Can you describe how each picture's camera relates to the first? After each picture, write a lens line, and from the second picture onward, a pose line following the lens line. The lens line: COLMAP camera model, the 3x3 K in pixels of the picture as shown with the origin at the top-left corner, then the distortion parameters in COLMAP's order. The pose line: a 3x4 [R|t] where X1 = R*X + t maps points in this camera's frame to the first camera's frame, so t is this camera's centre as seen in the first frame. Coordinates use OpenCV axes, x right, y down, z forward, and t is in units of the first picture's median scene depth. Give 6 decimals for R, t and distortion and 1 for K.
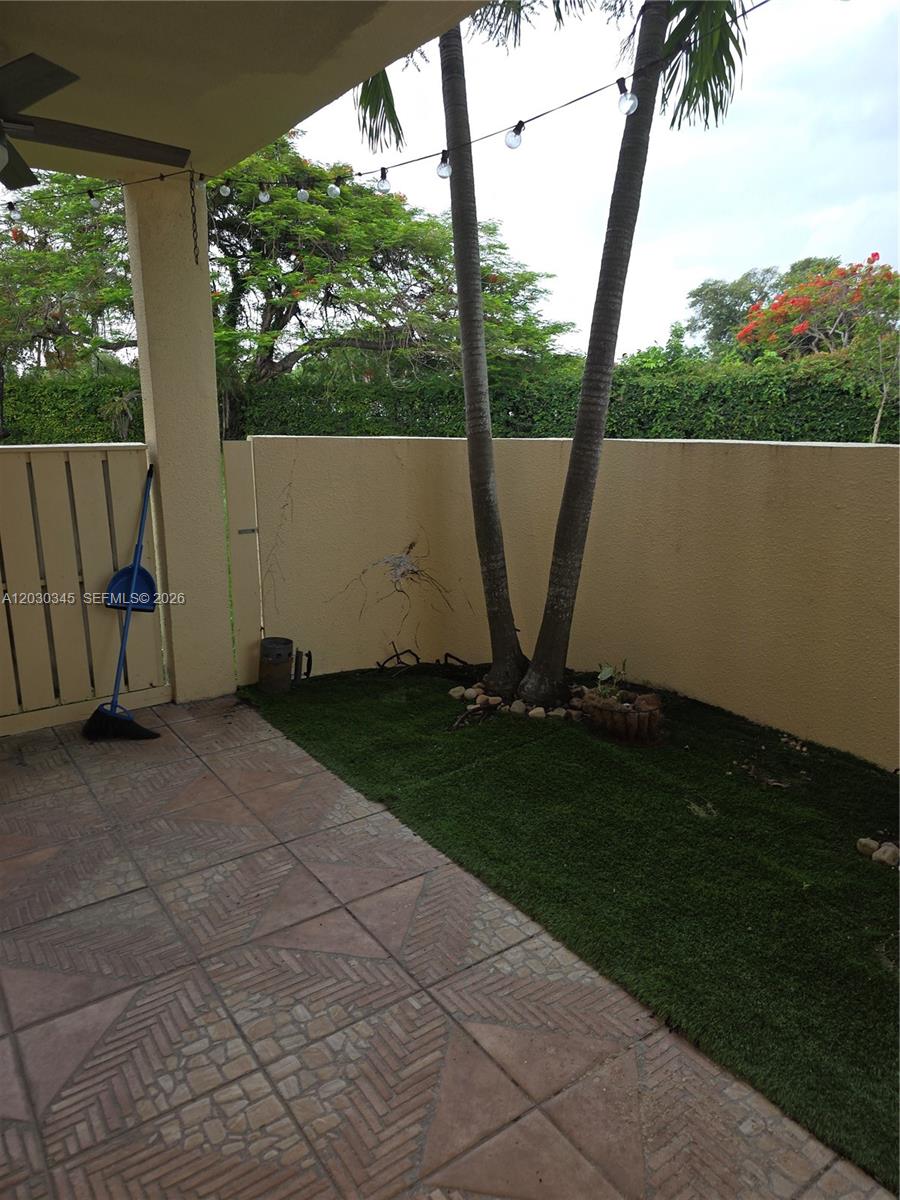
lens RADIAL K [[815.6, 0, 442.3], [0, 815.6, 595.2], [0, 0, 1]] dist [0.038642, -0.019928]
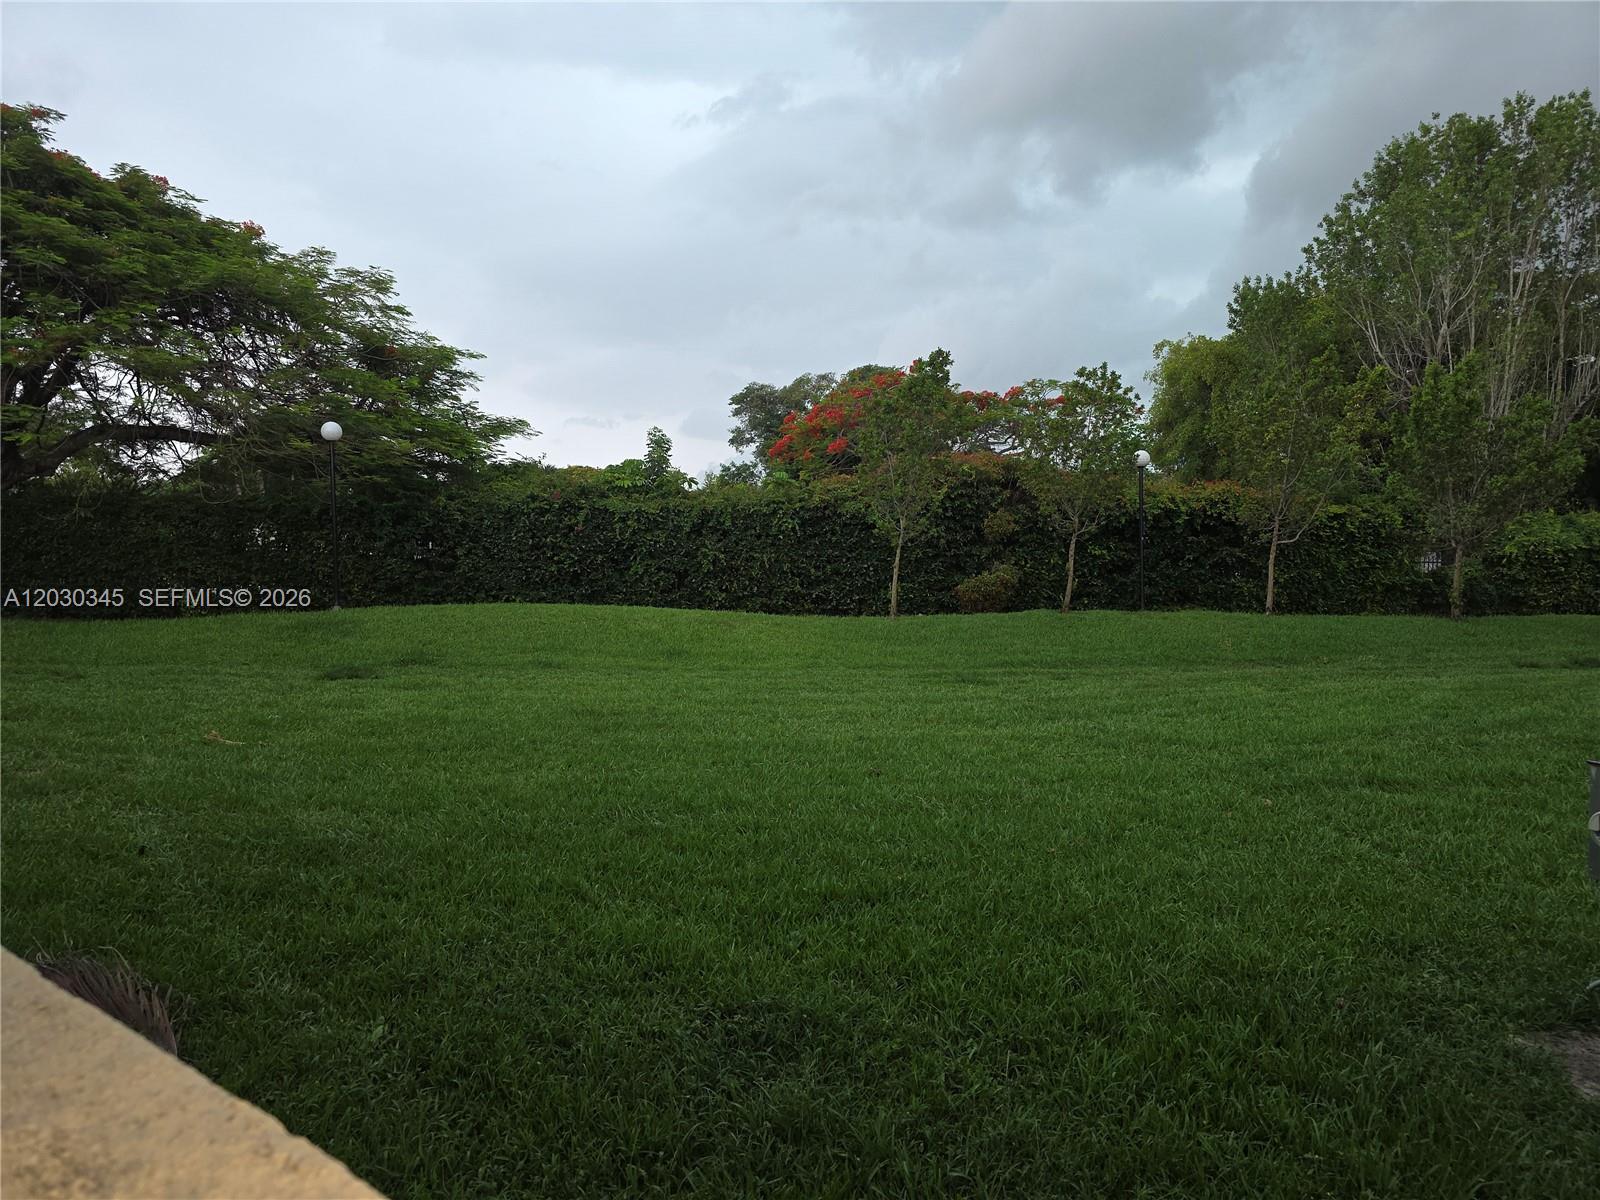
lens RADIAL K [[1087.4, 0, 802.9], [0, 1087.4, 615.2], [0, 0, 1]] dist [0.038642, -0.019928]
pose [[0.954620, -0.004877, 0.297787, 0.119127], [0.050227, 0.988181, -0.144829, -0.019236], [-0.293561, 0.153214, 0.943582, 0.068466]]
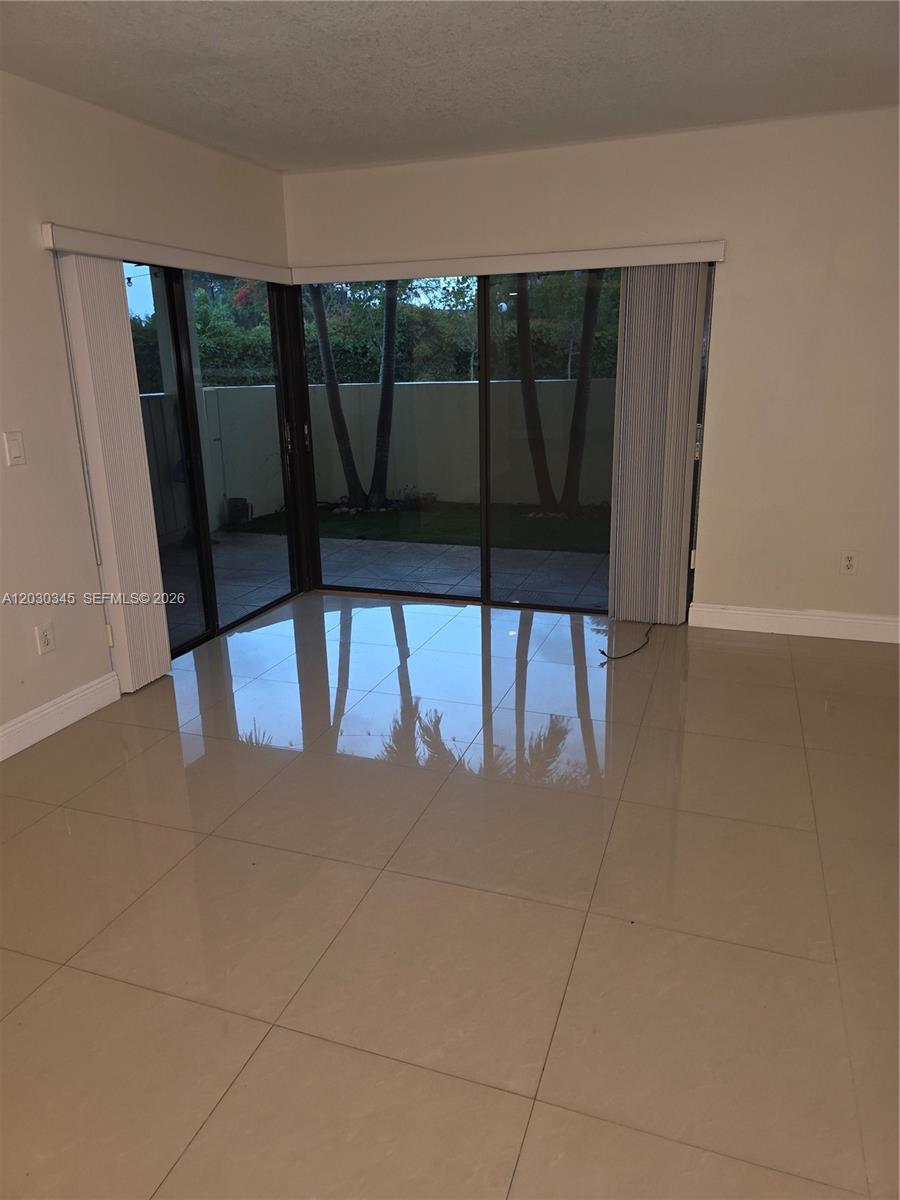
lens RADIAL K [[815.6, 0, 445.4], [0, 815.6, 606.5], [0, 0, 1]] dist [0.038642, -0.019928]
pose [[0.816618, -0.179566, 0.548536, -0.149521], [0.144567, 0.983714, 0.106803, 0.028234], [-0.558781, -0.007917, 0.829278, -0.138162]]
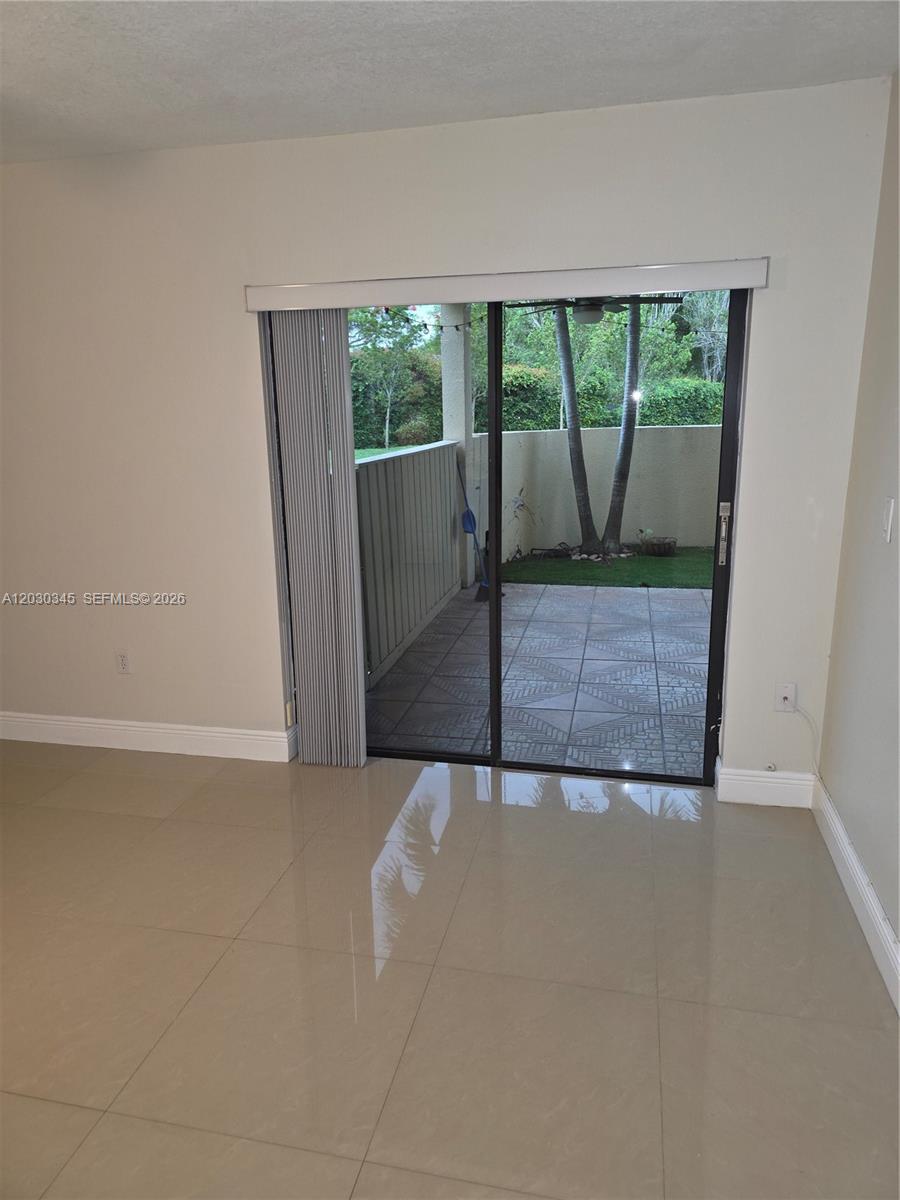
lens RADIAL K [[815.6, 0, 449.9], [0, 815.6, 598.1], [0, 0, 1]] dist [0.038642, -0.019928]
pose [[0.741503, -0.168195, 0.649526, -0.243081], [0.165651, 0.983994, 0.065697, 0.005520], [-0.650180, 0.058880, 0.757495, -0.047796]]
